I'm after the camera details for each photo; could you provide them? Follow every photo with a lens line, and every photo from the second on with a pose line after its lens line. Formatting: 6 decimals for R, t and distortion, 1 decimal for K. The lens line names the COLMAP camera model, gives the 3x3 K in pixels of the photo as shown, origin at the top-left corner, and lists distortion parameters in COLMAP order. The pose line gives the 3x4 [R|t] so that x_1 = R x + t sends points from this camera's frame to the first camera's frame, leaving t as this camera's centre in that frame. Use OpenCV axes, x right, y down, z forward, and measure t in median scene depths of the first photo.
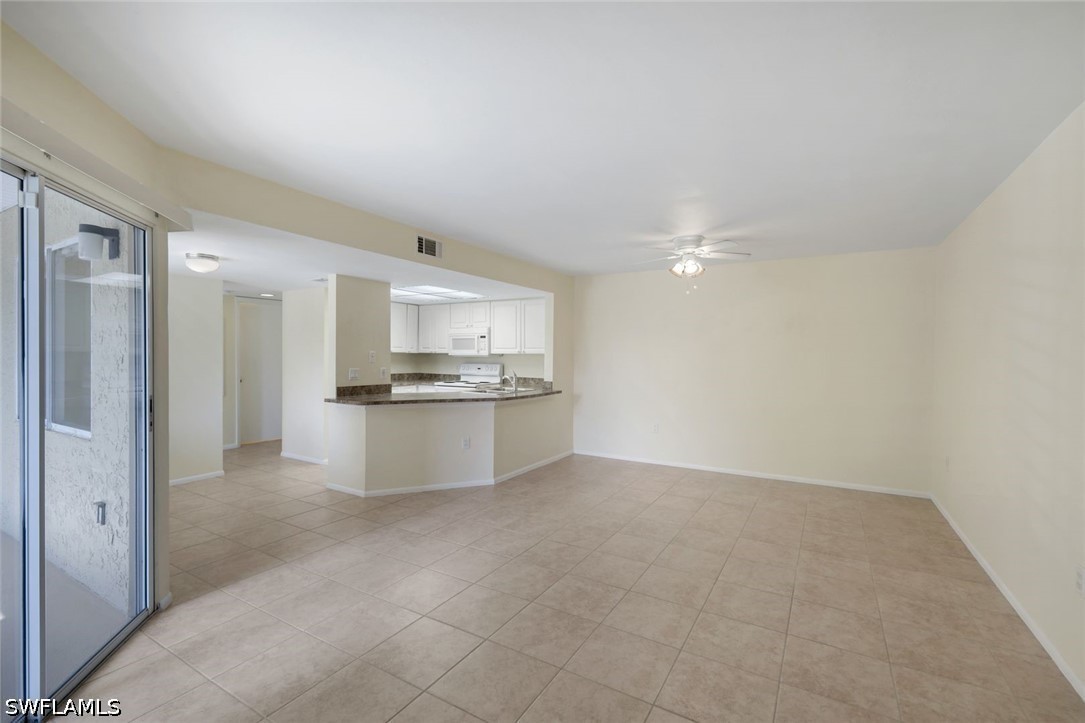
lens RADIAL K [[480.3, 0, 545.5], [0, 480.3, 357.0], [0, 0, 1]] dist [0.001645, 0.000473]
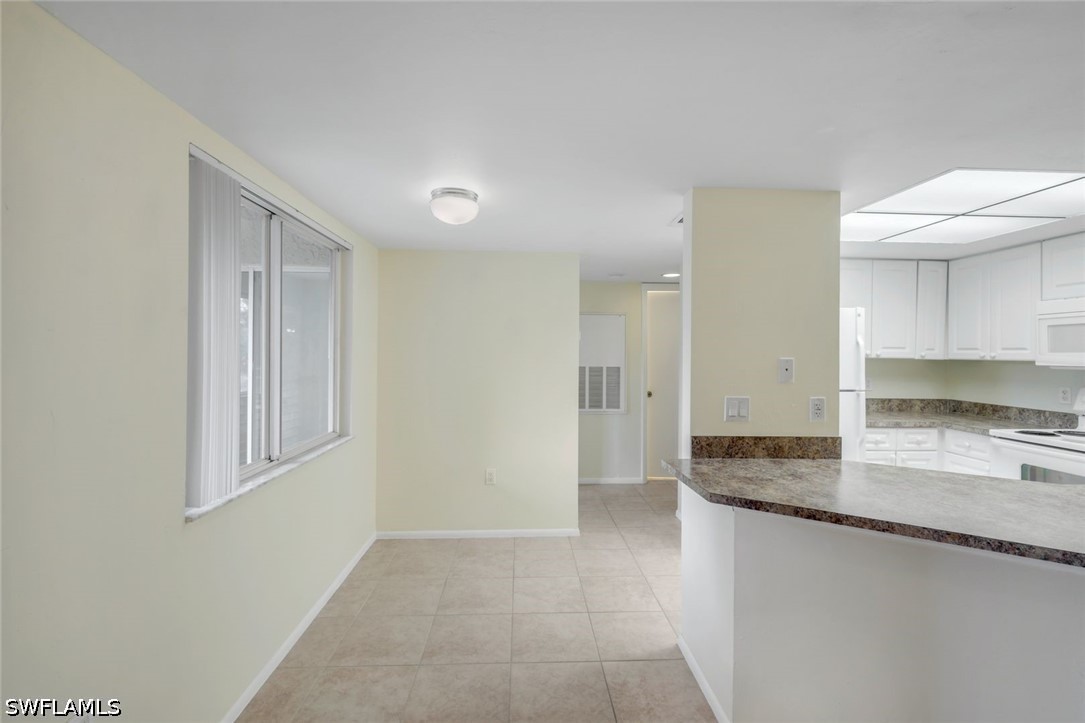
lens RADIAL K [[480.3, 0, 540.4], [0, 480.3, 352.5], [0, 0, 1]] dist [0.001645, 0.000473]
pose [[0.547883, -0.006623, -0.836529, -0.131641], [-0.009247, 0.999860, -0.013973, -0.007562], [0.836504, 0.015391, 0.547745, 0.616909]]
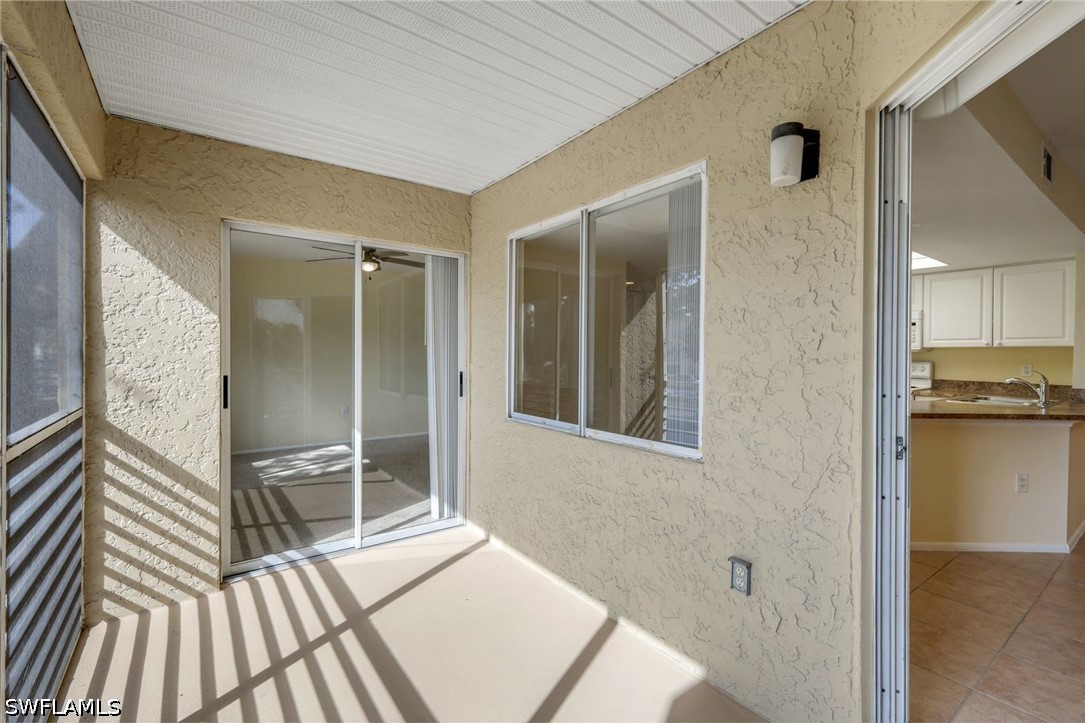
lens RADIAL K [[480.3, 0, 535.7], [0, 480.3, 356.9], [0, 0, 1]] dist [0.001645, 0.000473]
pose [[0.915527, 0.002258, -0.402250, -0.508955], [-0.002477, 0.999997, -0.000024, 0.012578], [0.402249, 0.001018, 0.915530, 0.154913]]
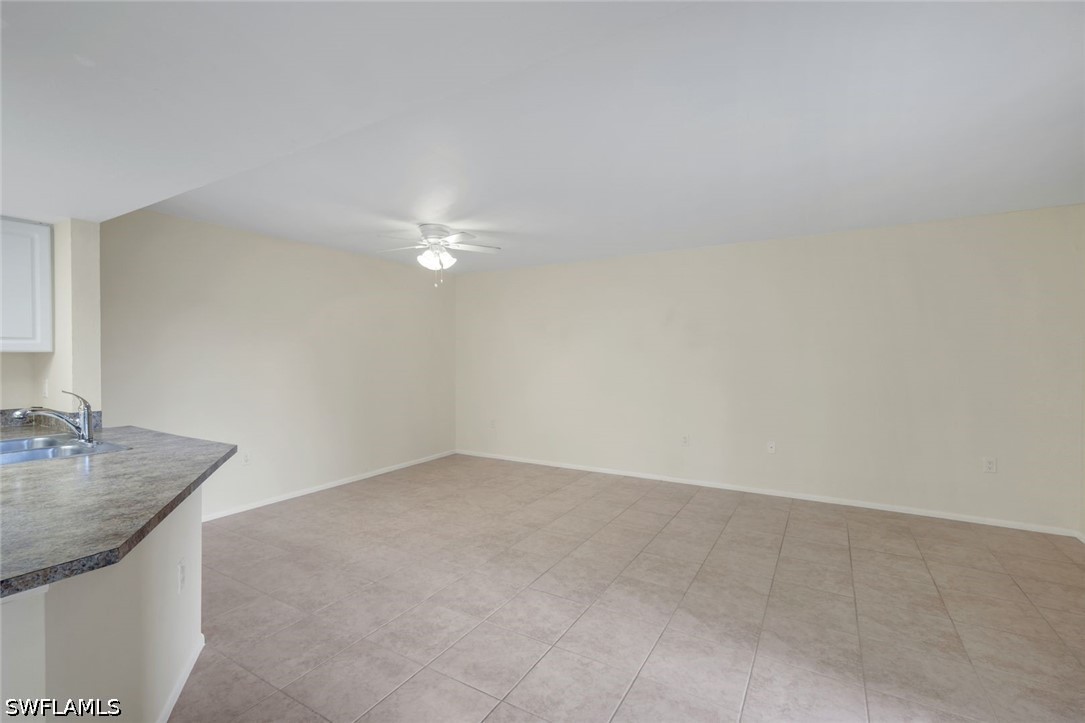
lens RADIAL K [[480.3, 0, 545.2], [0, 480.3, 340.9], [0, 0, 1]] dist [0.001645, 0.000473]
pose [[-0.001440, 0.016614, 0.999861, -0.574723], [0.009070, 0.999821, -0.016600, -0.005944], [-0.999958, 0.009044, -0.001591, 0.703681]]
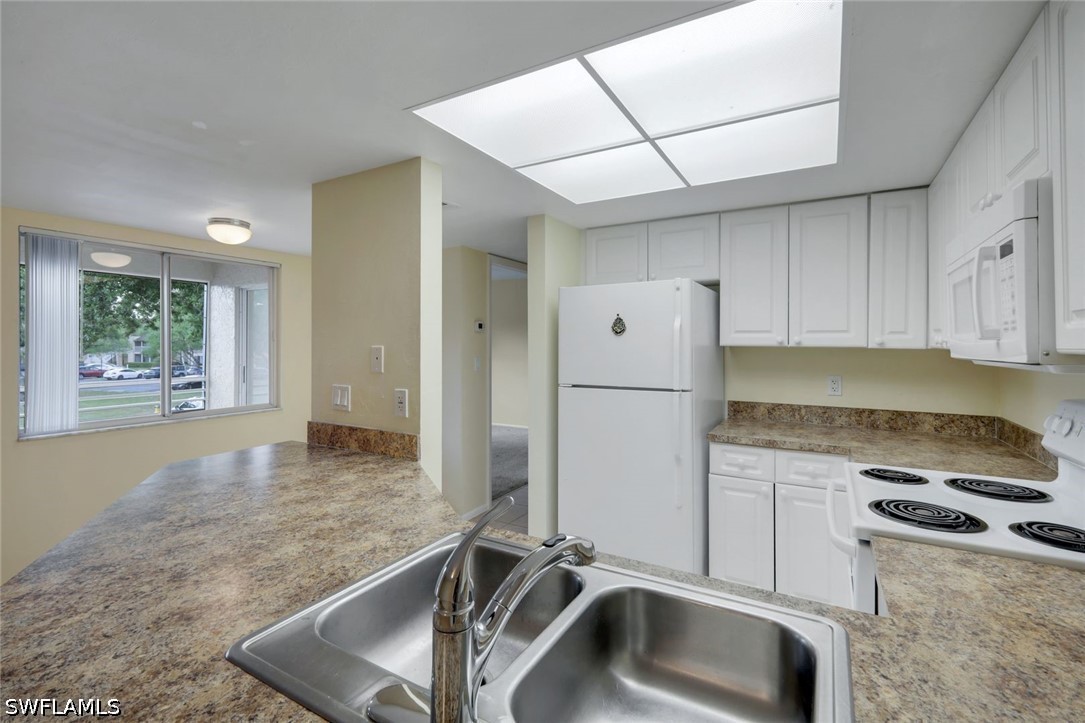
lens RADIAL K [[480.3, 0, 537.0], [0, 480.3, 347.8], [0, 0, 1]] dist [0.001645, 0.000473]
pose [[0.009740, -0.007719, -0.999923, 0.090743], [-0.016181, 0.999838, -0.007876, -0.008144], [0.999822, 0.016257, 0.009613, 1.202269]]
